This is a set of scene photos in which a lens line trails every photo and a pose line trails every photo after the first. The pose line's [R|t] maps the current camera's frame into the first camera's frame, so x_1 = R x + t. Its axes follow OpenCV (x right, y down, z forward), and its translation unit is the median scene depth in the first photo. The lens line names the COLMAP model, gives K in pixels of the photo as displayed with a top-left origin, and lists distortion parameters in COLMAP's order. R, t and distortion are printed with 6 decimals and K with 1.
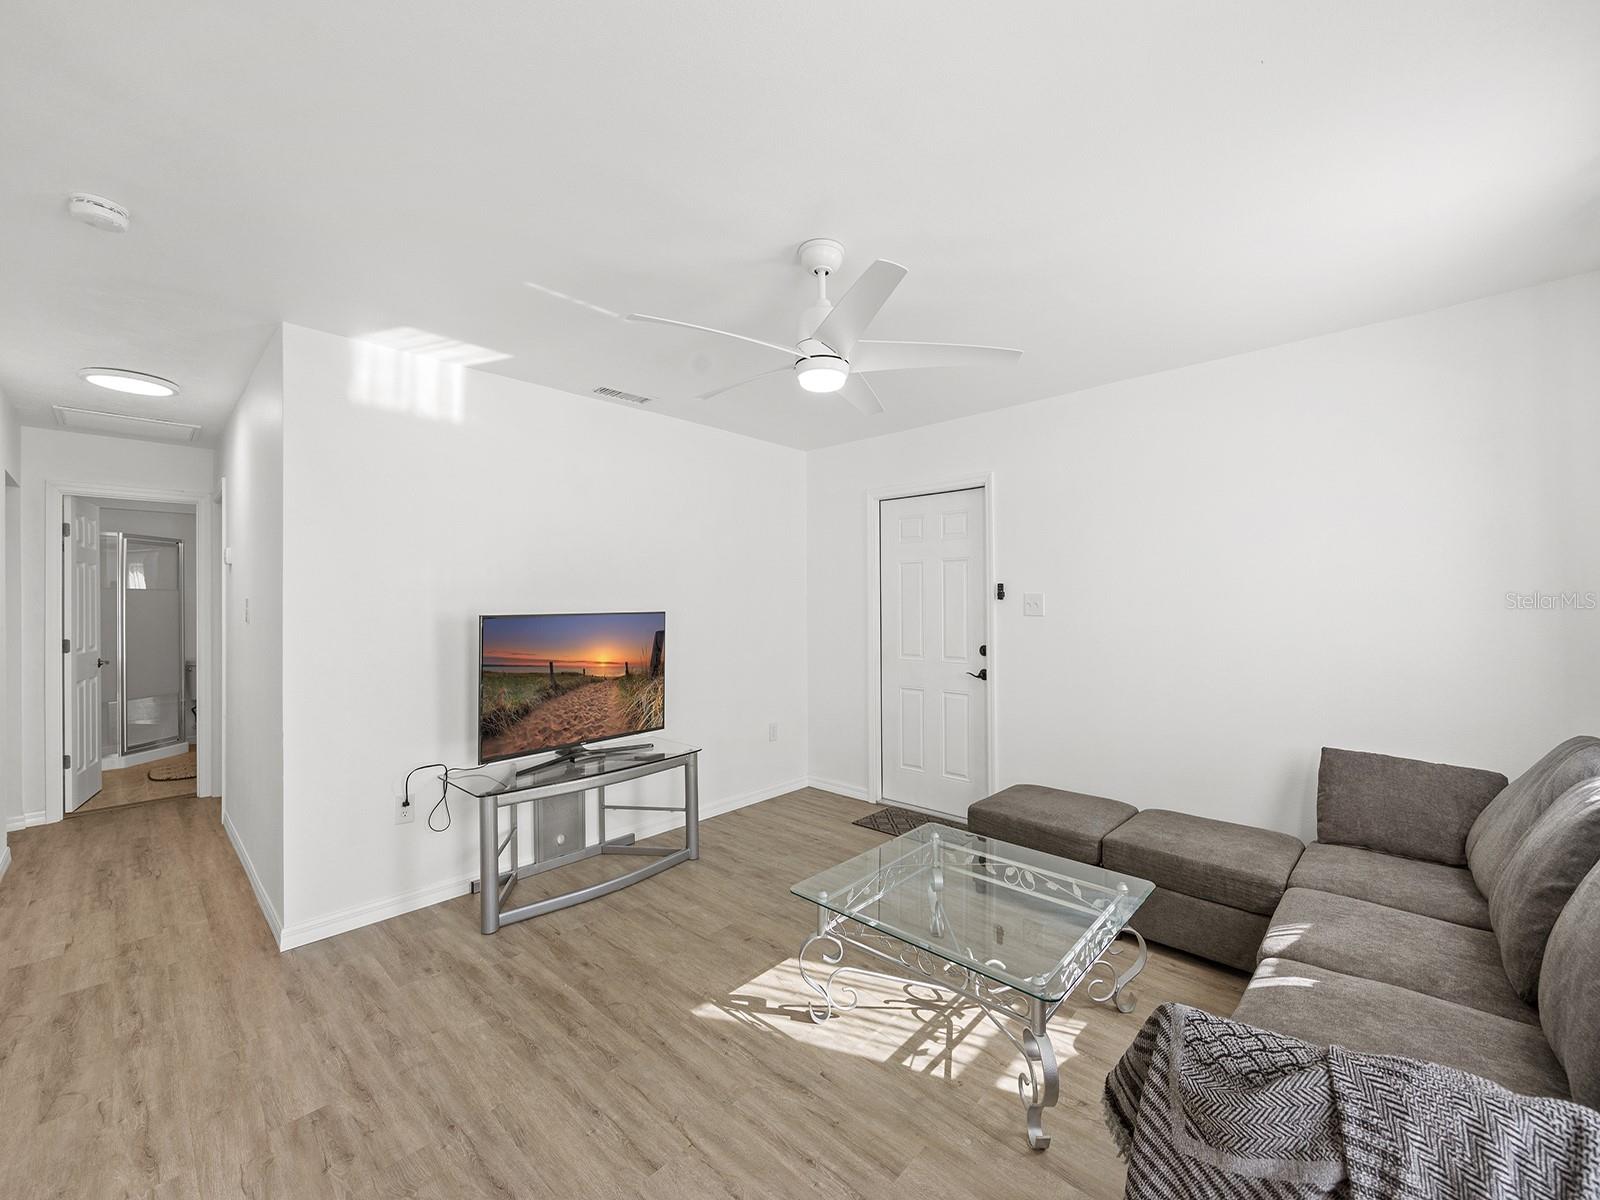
lens RADIAL K [[645.6, 0, 799.9], [0, 645.6, 600.1], [0, 0, 1]] dist [-0.003097, -0.000346]
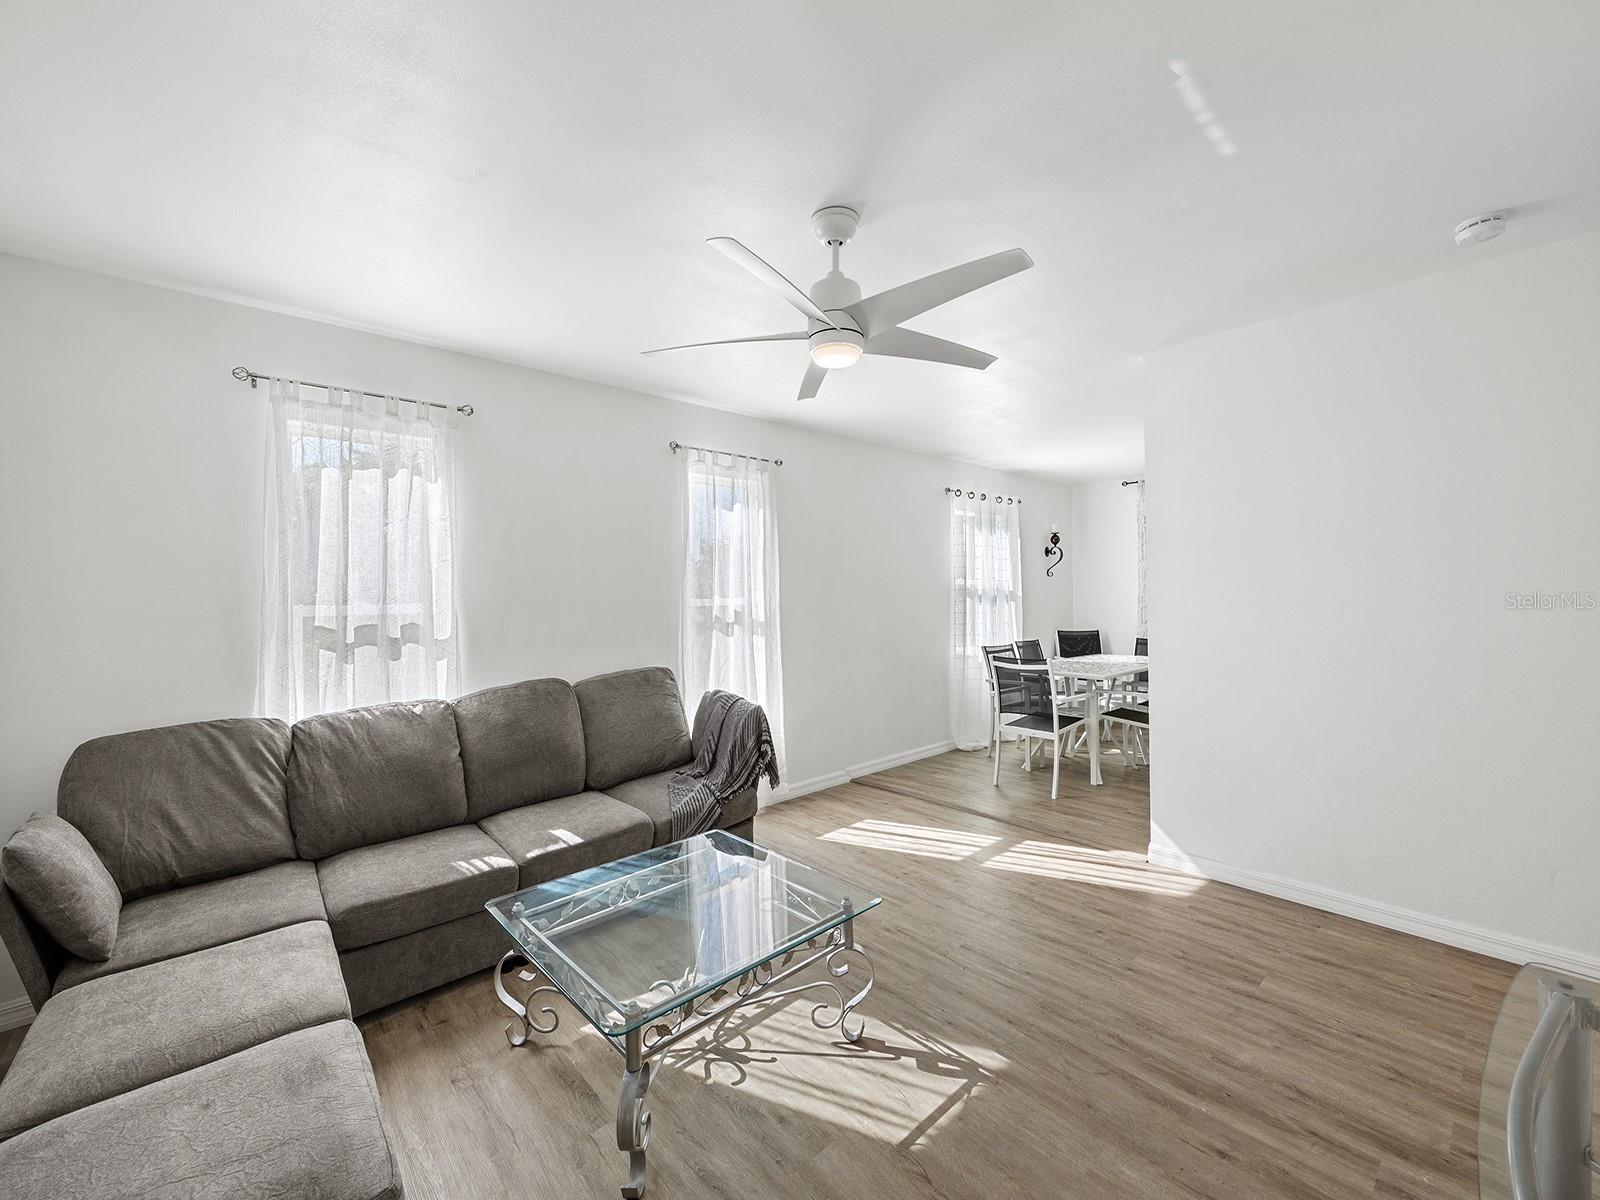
lens RADIAL K [[645.6, 0, 802.6], [0, 645.6, 601.7], [0, 0, 1]] dist [-0.003097, -0.000346]
pose [[-0.995294, 0.025386, 0.093522, 0.001508], [0.025342, 0.999677, -0.001659, 0.020579], [-0.093534, 0.000719, -0.995616, 1.890439]]
